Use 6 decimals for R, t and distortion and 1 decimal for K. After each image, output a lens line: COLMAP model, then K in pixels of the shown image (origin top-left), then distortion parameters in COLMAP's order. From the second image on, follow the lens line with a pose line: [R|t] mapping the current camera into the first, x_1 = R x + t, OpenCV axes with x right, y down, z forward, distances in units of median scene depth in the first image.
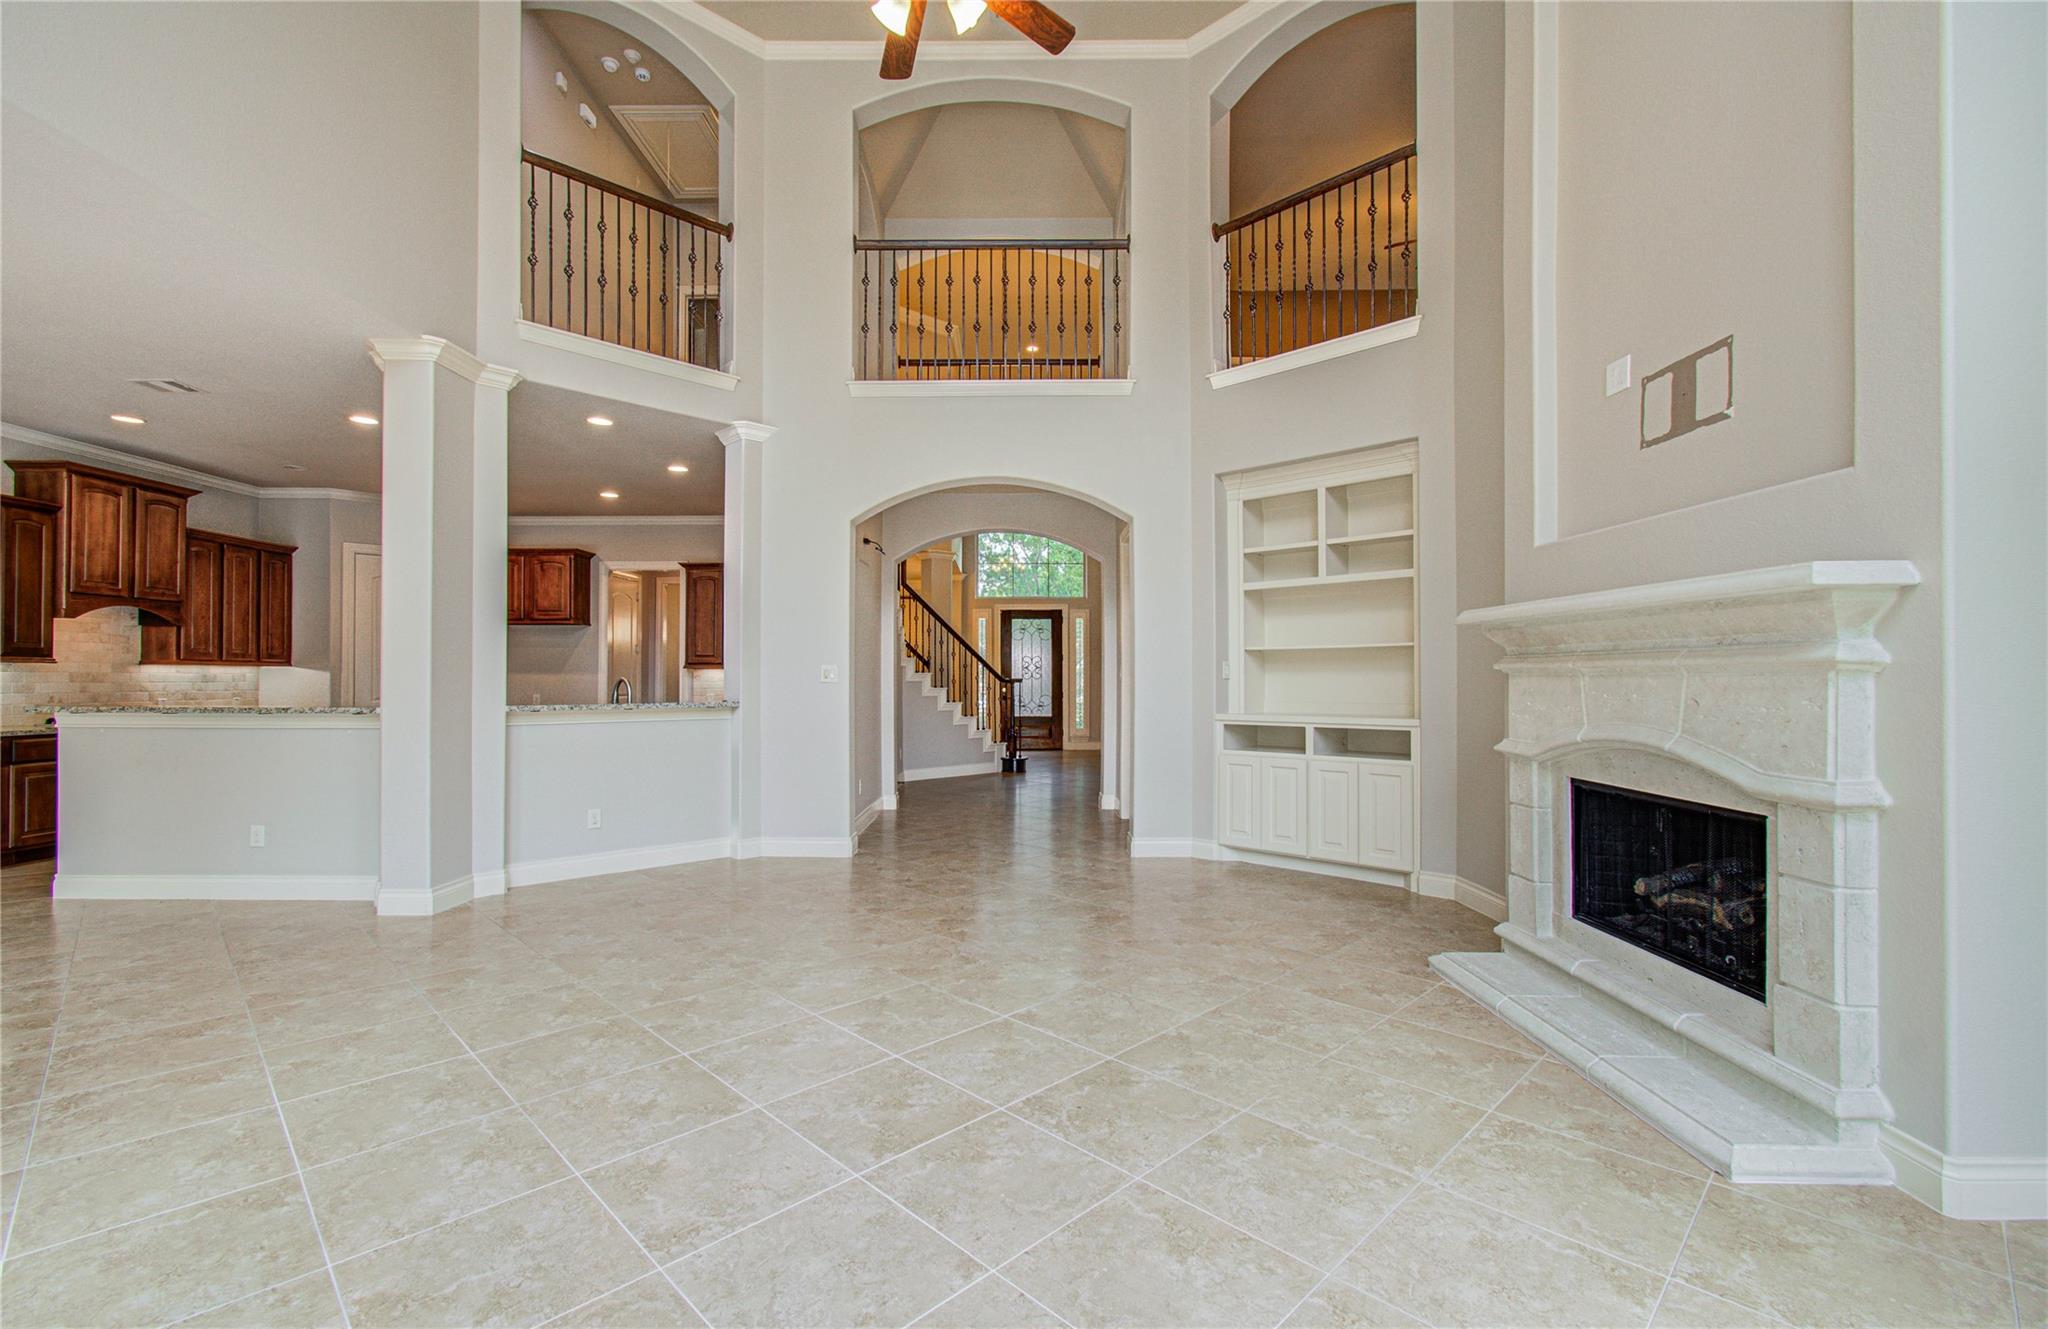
lens RADIAL K [[892.2, 0, 1017.9], [0, 892.2, 669.0], [0, 0, 1]] dist [-0.015317, 0.009940]
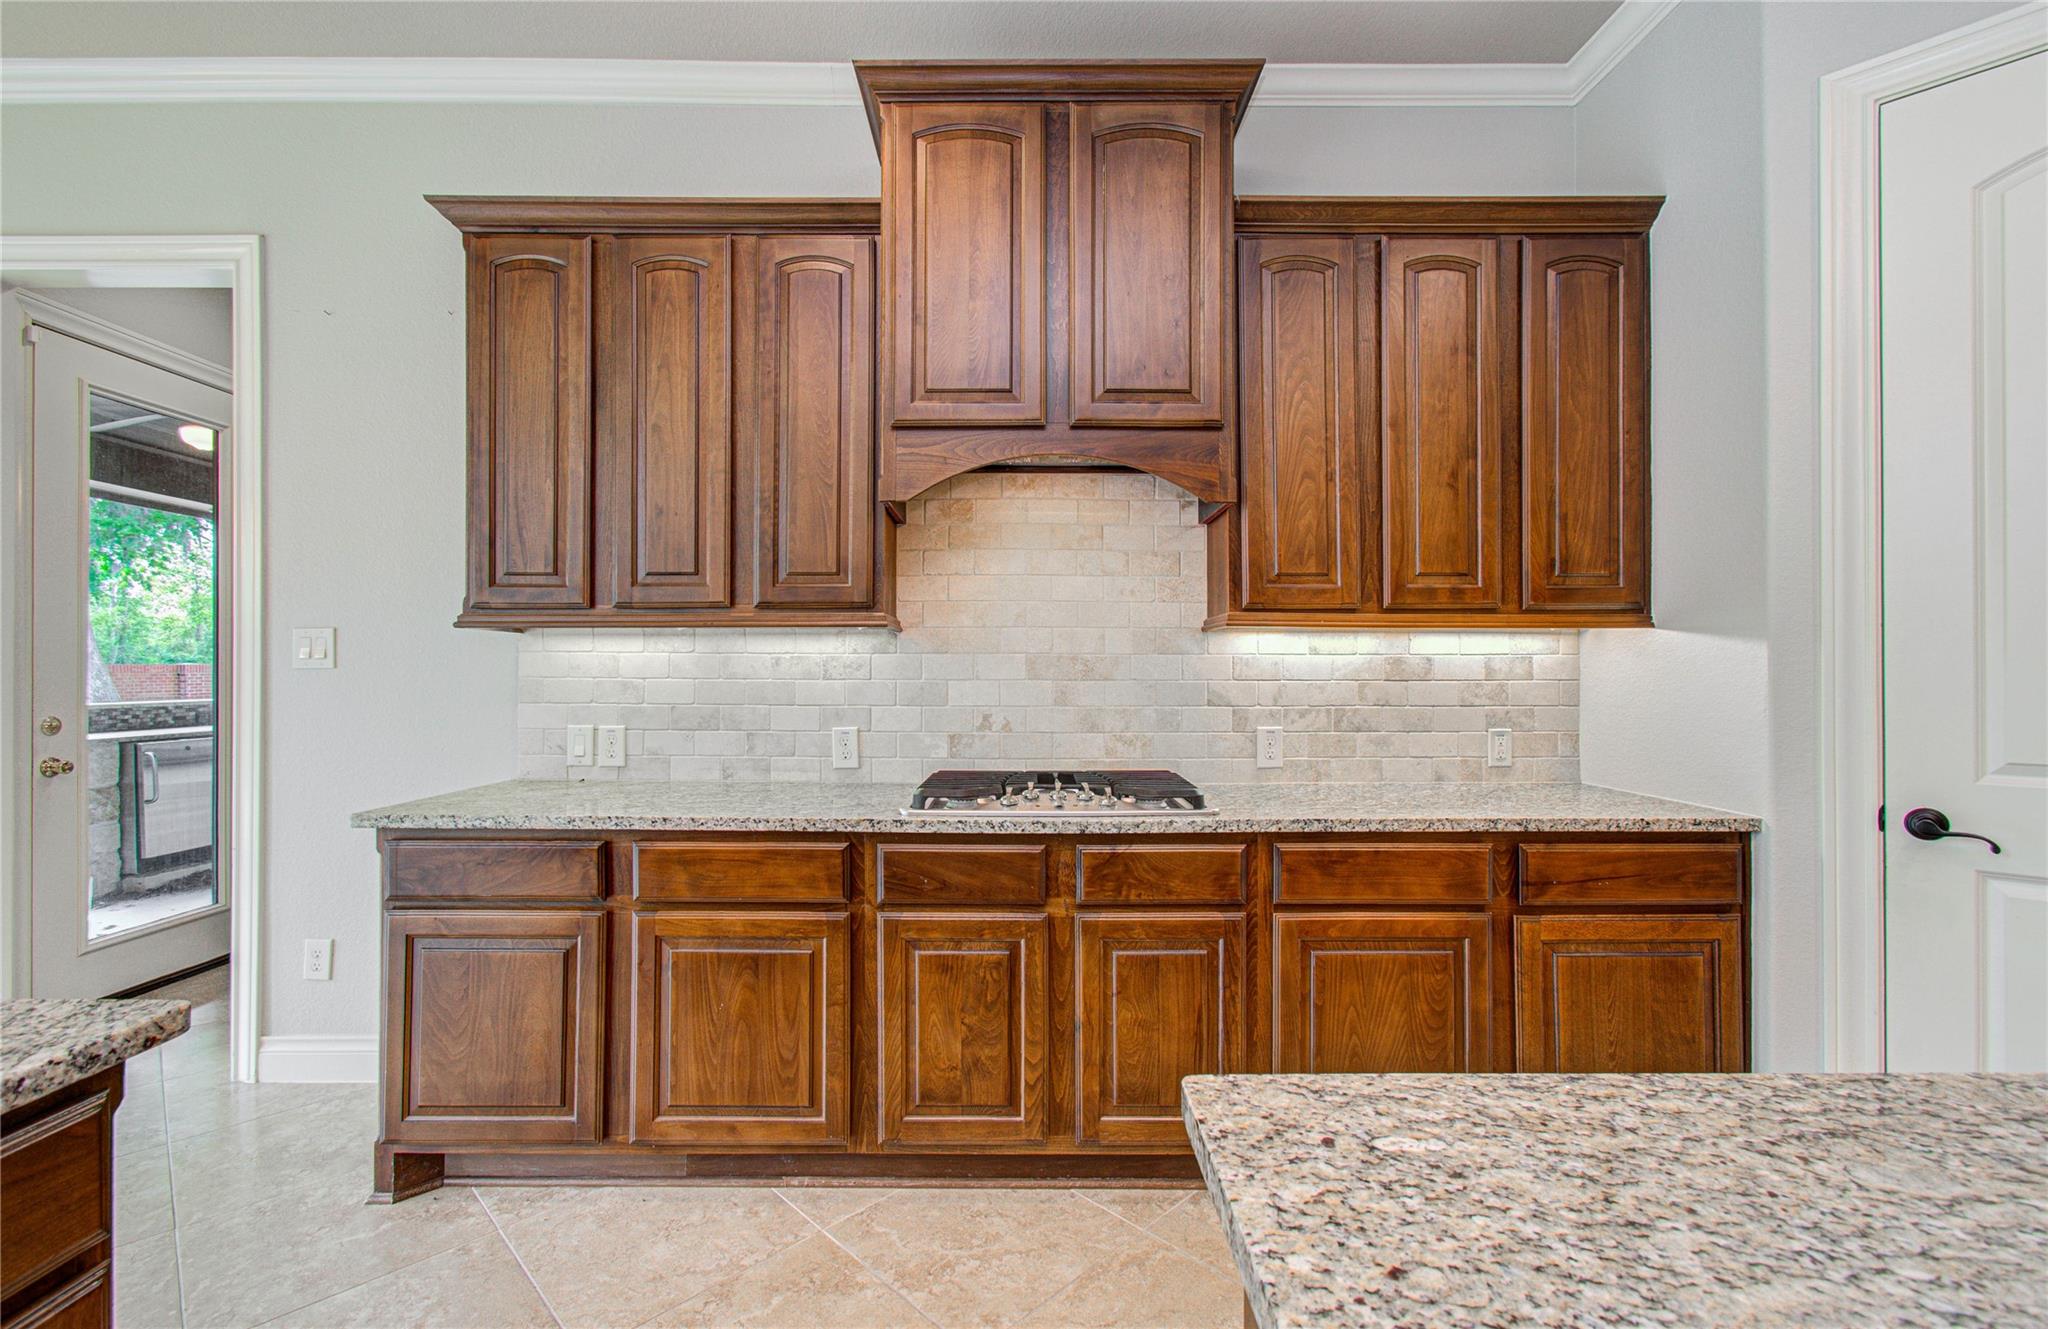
lens RADIAL K [[892.2, 0, 1020.5], [0, 892.2, 662.6], [0, 0, 1]] dist [-0.015317, 0.009940]
pose [[0.006060, -0.011773, -0.999912, -0.718460], [0.011244, 0.999868, -0.011705, 0.013100], [0.999918, -0.011173, 0.006191, 1.065935]]
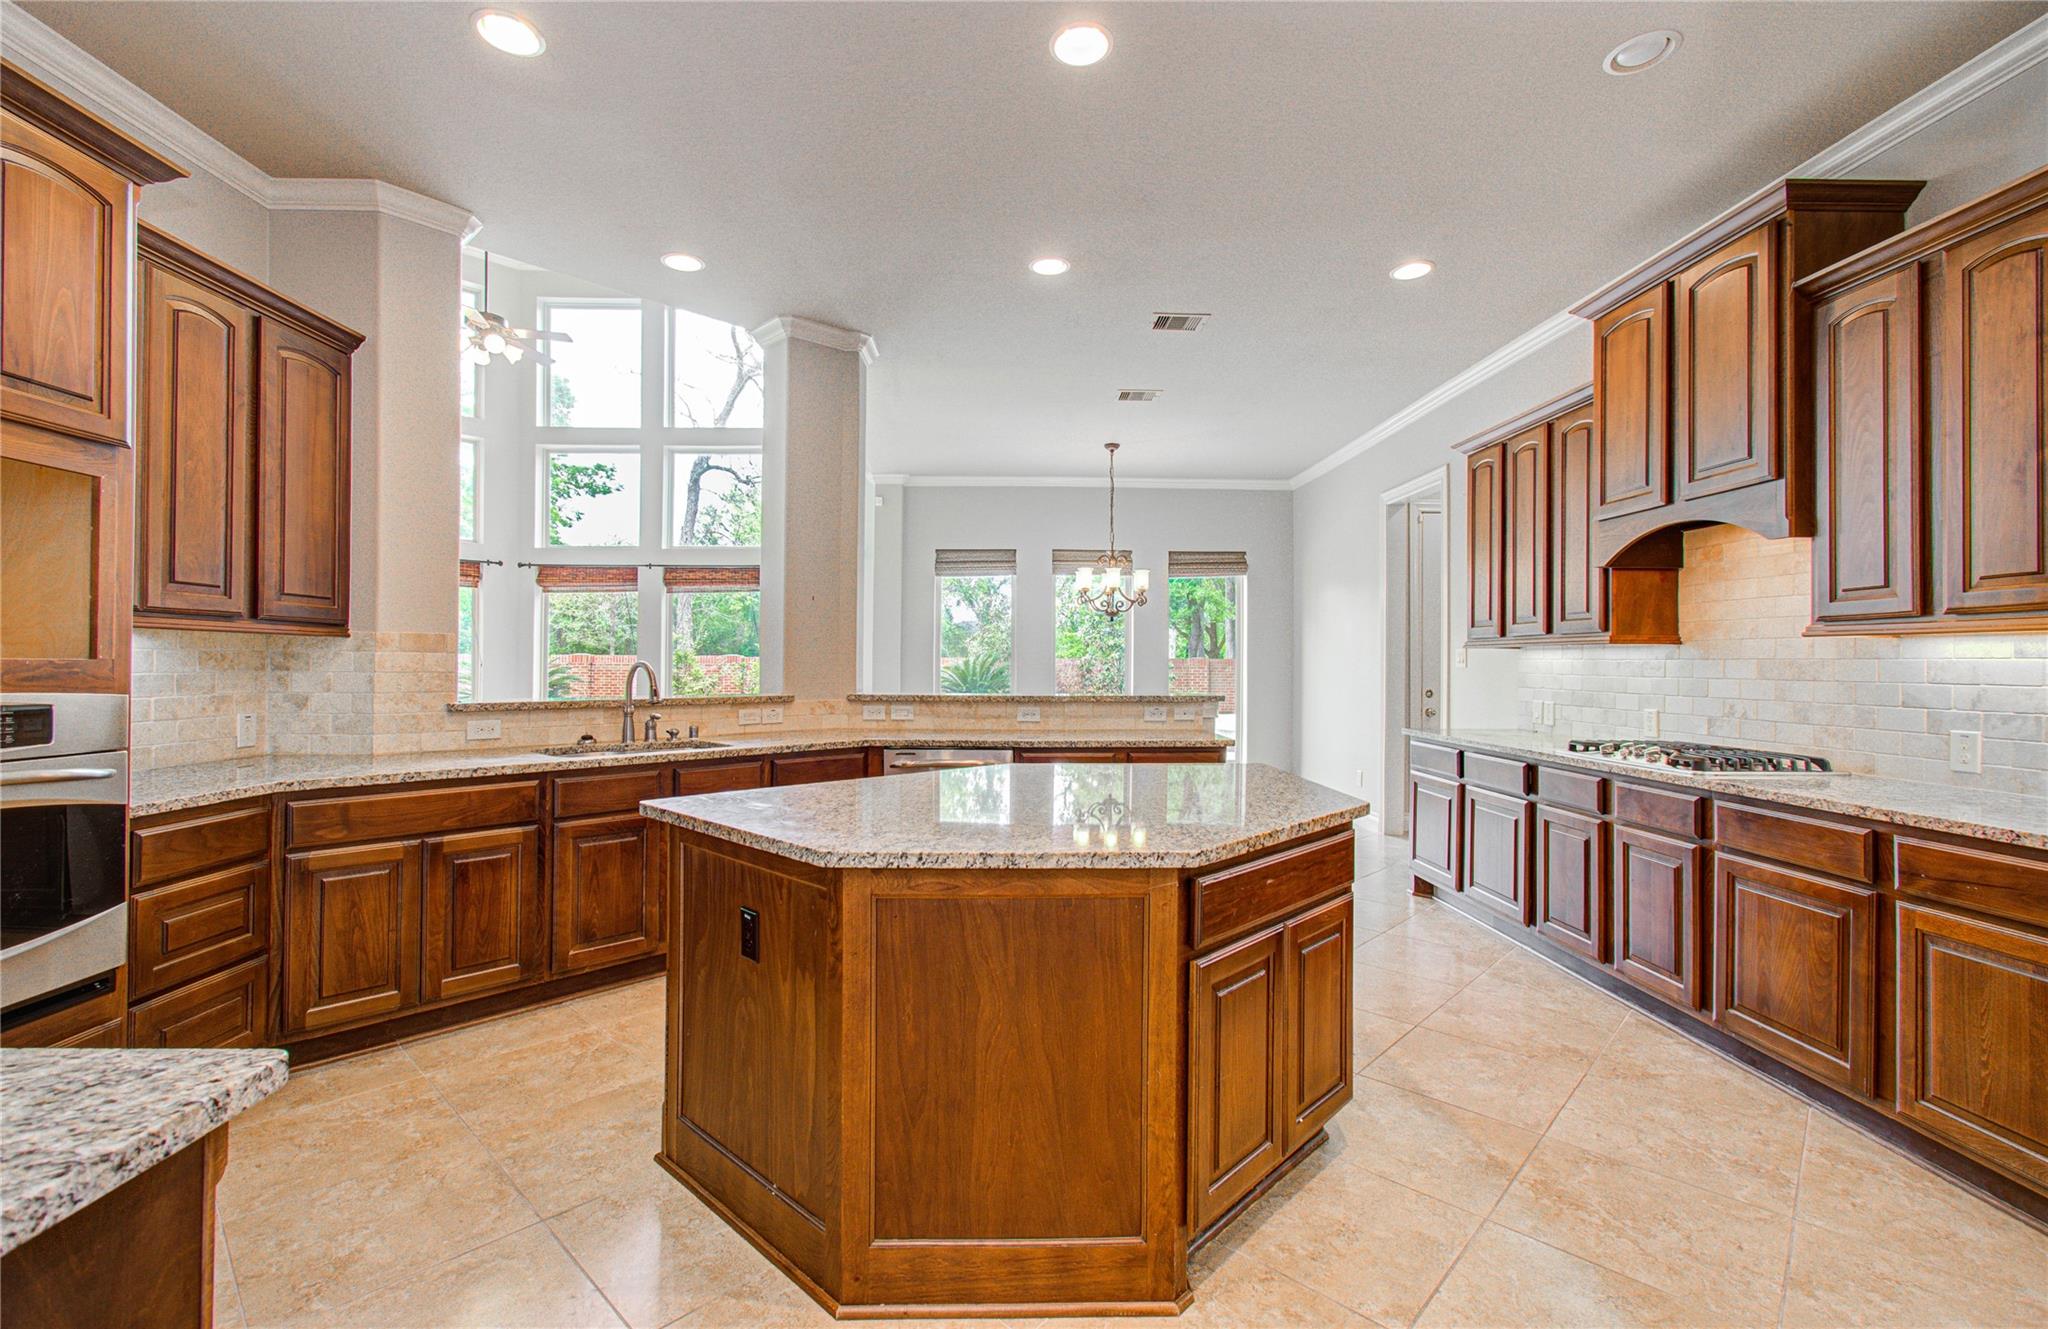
lens RADIAL K [[892.2, 0, 1015.6], [0, 892.2, 666.4], [0, 0, 1]] dist [-0.015317, 0.009940]
pose [[-0.999544, -0.008115, -0.029098, -0.680029], [-0.007865, 0.999931, -0.008699, 0.016542], [0.029166, -0.008466, -0.999539, 1.600548]]
